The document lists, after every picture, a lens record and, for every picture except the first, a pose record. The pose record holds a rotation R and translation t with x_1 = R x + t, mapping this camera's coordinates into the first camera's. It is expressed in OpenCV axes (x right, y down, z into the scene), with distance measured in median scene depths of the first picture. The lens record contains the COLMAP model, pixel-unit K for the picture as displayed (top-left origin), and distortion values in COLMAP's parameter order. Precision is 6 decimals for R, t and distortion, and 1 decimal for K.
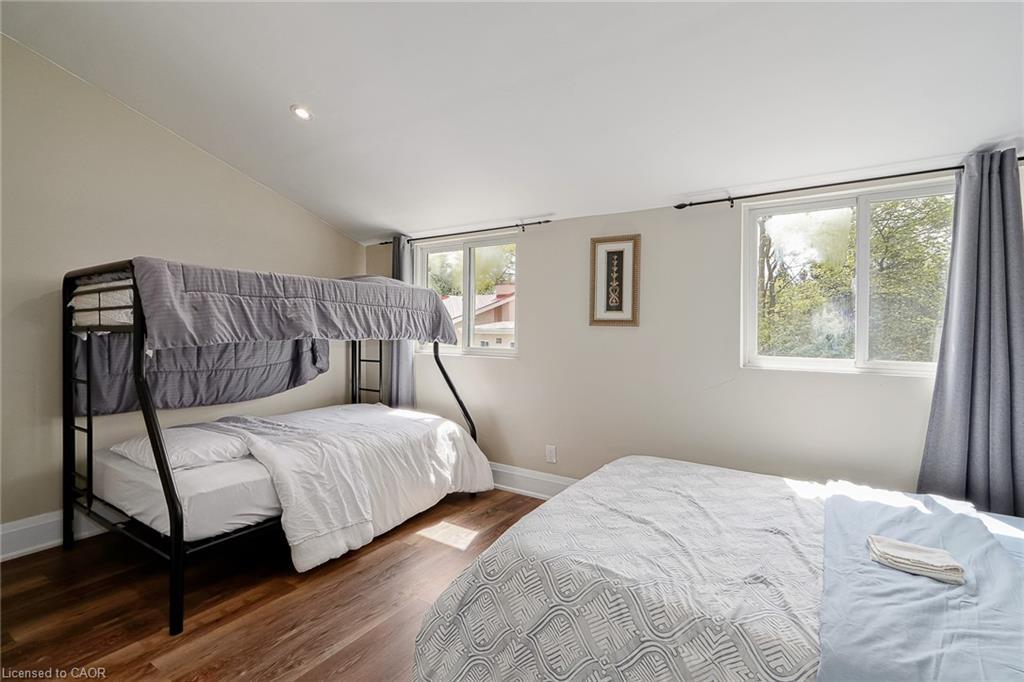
lens RADIAL K [[493.4, 0, 511.2], [0, 493.4, 329.9], [0, 0, 1]] dist [0.011711, -0.000149]
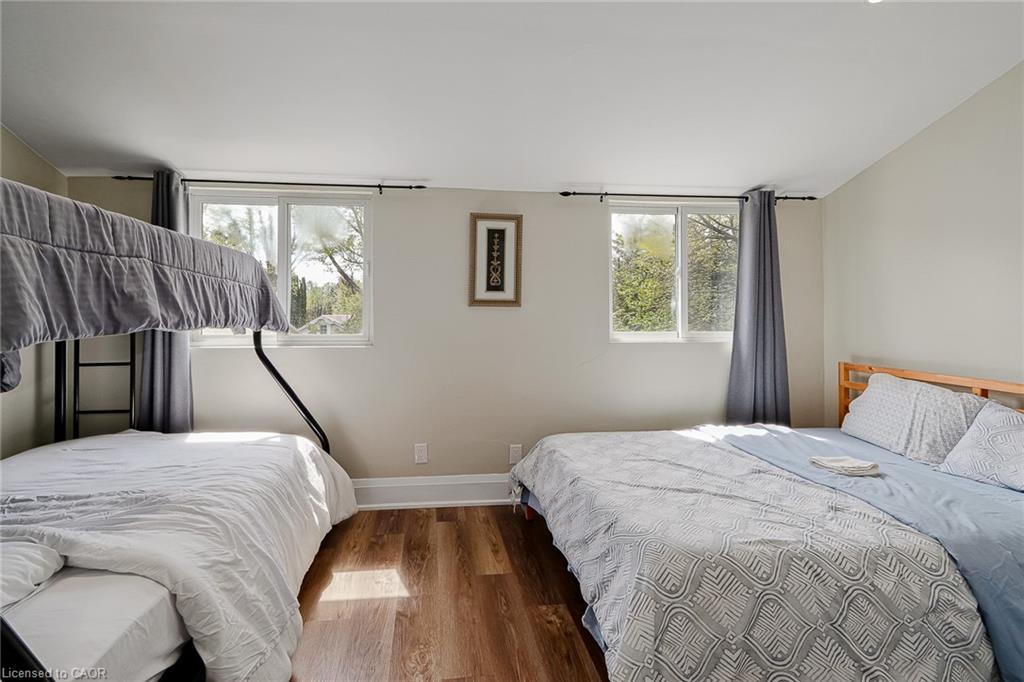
lens RADIAL K [[495.5, 0, 494.4], [0, 495.5, 305.4], [0, 0, 1]] dist [0.012052, -0.001637]
pose [[0.752745, -0.001156, 0.658311, -0.443937], [0.008379, 0.999934, -0.007825, -0.002713], [-0.658259, 0.011406, 0.752705, 0.280084]]
